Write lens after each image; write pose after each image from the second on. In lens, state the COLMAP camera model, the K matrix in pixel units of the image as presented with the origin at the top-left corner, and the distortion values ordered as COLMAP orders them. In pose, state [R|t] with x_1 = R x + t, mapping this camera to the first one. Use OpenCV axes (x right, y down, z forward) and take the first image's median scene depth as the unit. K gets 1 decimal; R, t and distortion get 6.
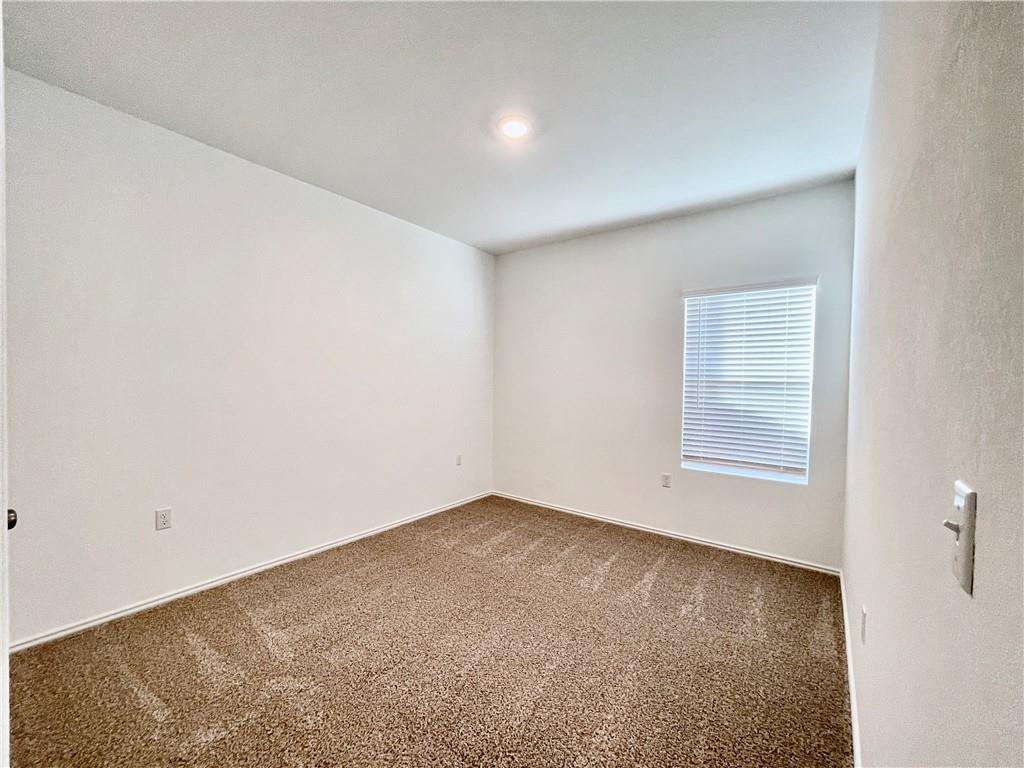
lens RADIAL K [[465.2, 0, 514.2], [0, 465.2, 386.4], [0, 0, 1]] dist [0.000192, -0.000166]
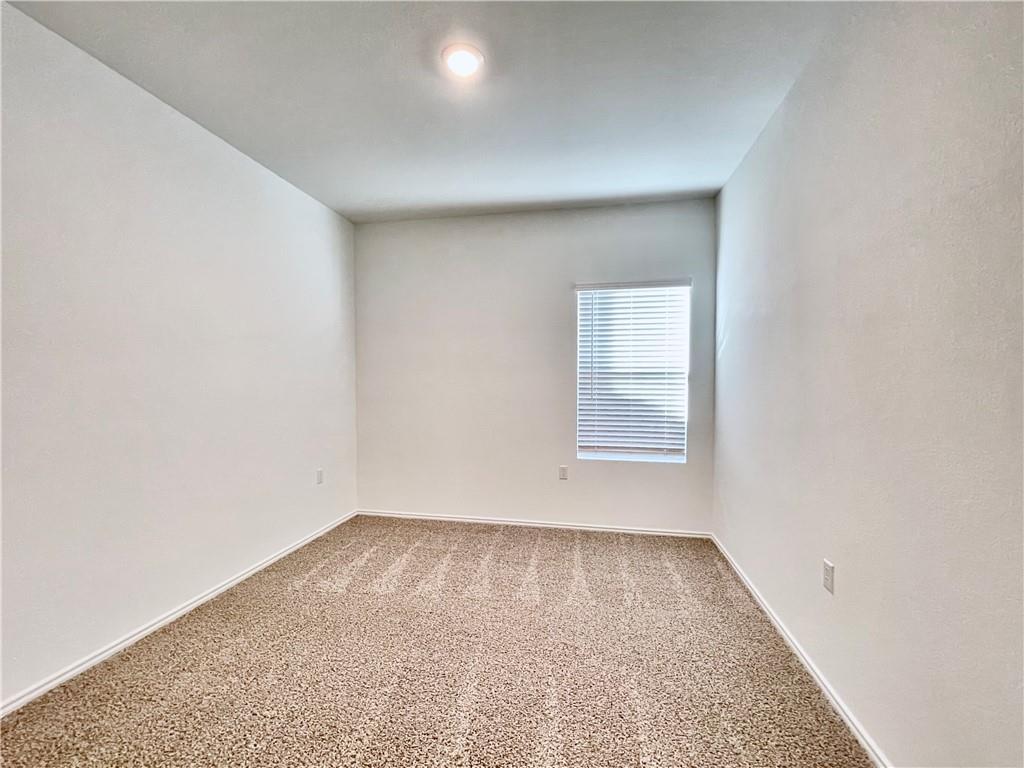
lens RADIAL K [[465.2, 0, 514.2], [0, 465.2, 386.4], [0, 0, 1]] dist [0.000192, -0.000166]
pose [[0.879028, -0.020260, 0.476339, -0.248200], [0.019950, 0.999785, 0.005708, 0.009806], [-0.476353, 0.004486, 0.879243, 0.183994]]
